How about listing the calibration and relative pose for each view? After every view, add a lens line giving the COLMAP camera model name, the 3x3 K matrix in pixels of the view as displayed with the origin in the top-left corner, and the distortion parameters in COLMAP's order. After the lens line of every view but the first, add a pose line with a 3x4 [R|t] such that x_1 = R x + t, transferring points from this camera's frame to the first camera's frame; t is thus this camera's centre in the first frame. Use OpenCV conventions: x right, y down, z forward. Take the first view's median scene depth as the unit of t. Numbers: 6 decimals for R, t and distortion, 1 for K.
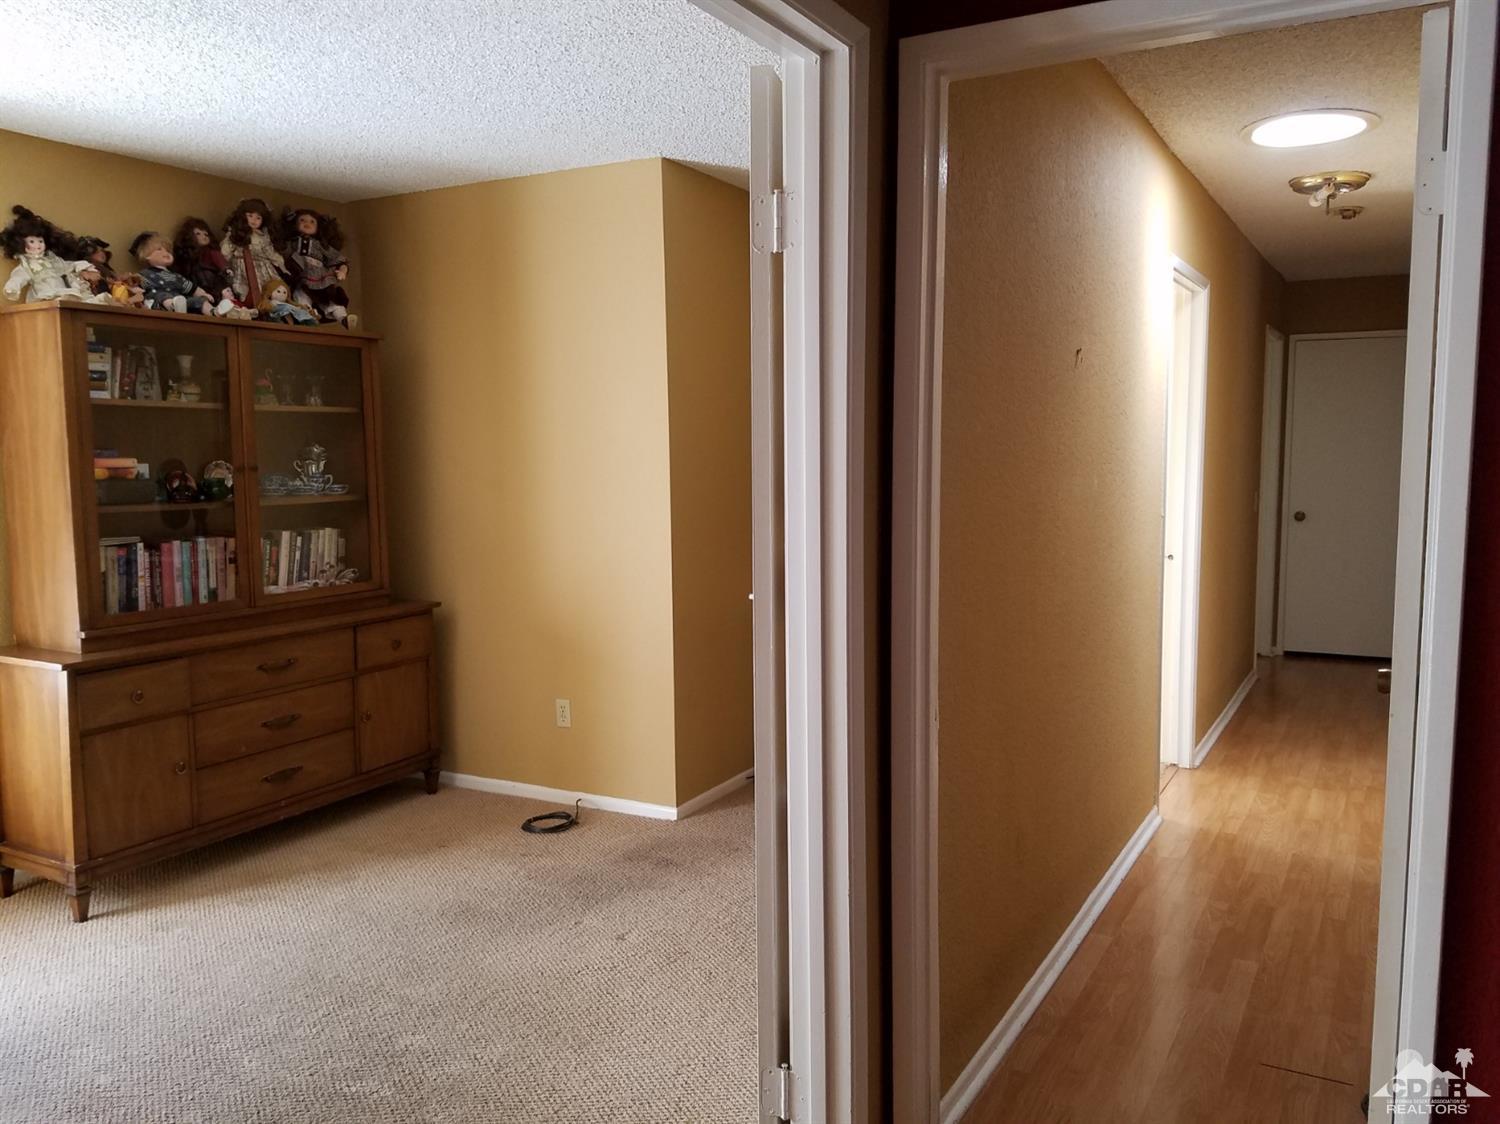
lens RADIAL K [[1155.4, 0, 757.9], [0, 1155.4, 558.3], [0, 0, 1]] dist [0.183170, -0.290398]
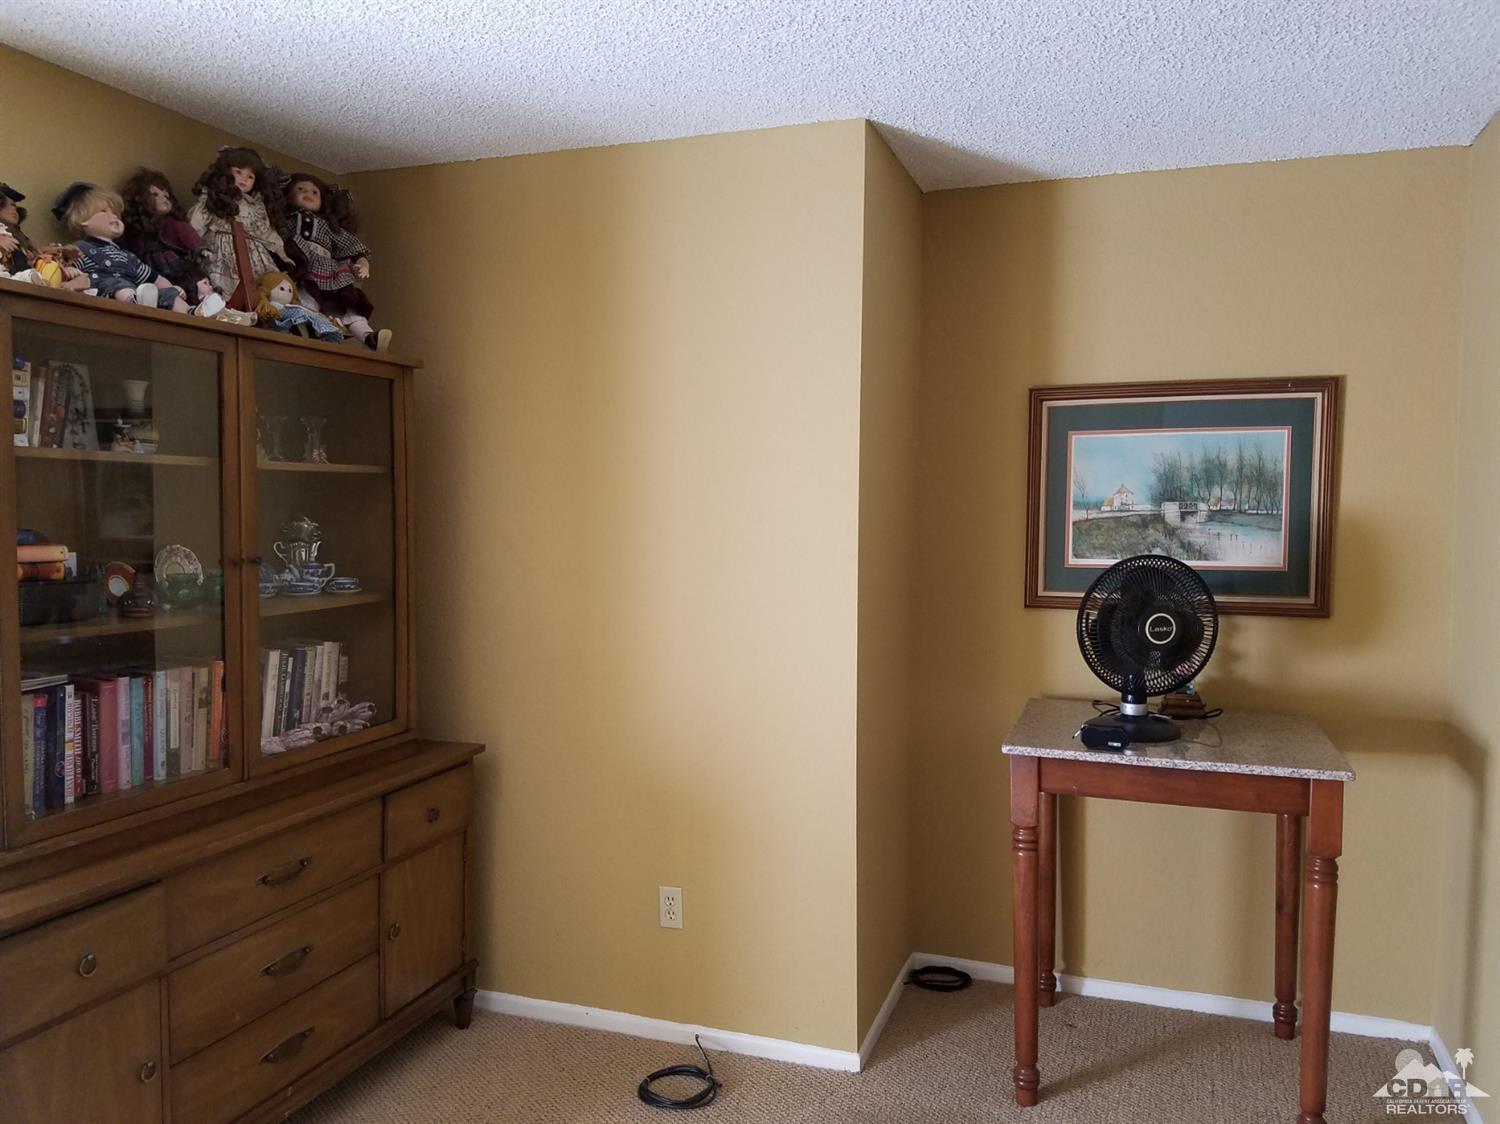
lens RADIAL K [[1155.4, 0, 754.6], [0, 1155.4, 576.8], [0, 0, 1]] dist [0.183170, -0.290398]
pose [[0.987257, 0.007314, 0.158968, -0.250887], [-0.001742, 0.999380, -0.035166, -0.043478], [-0.159127, 0.034441, 0.986657, 0.319074]]
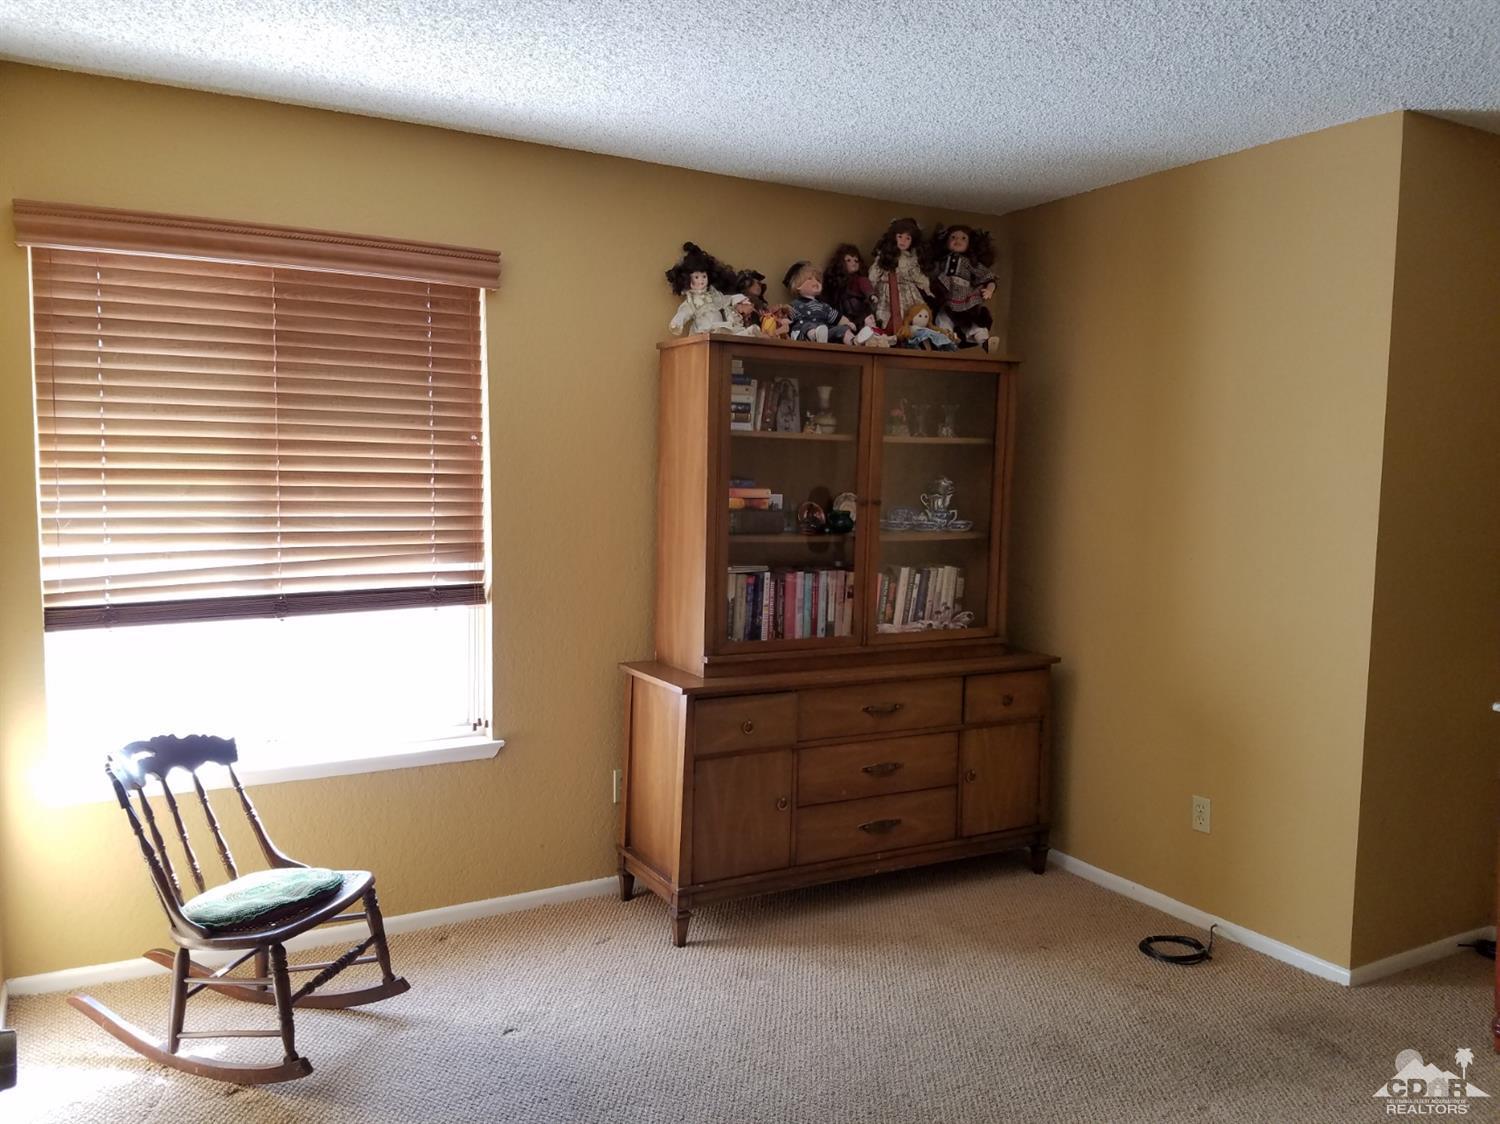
lens RADIAL K [[1155.4, 0, 730.9], [0, 1155.4, 576.5], [0, 0, 1]] dist [0.183170, -0.290398]
pose [[0.846078, 0.075300, -0.527714, -0.023761], [-0.077475, 0.996831, 0.018023, -0.022896], [0.527399, 0.025636, 0.849231, 0.133753]]
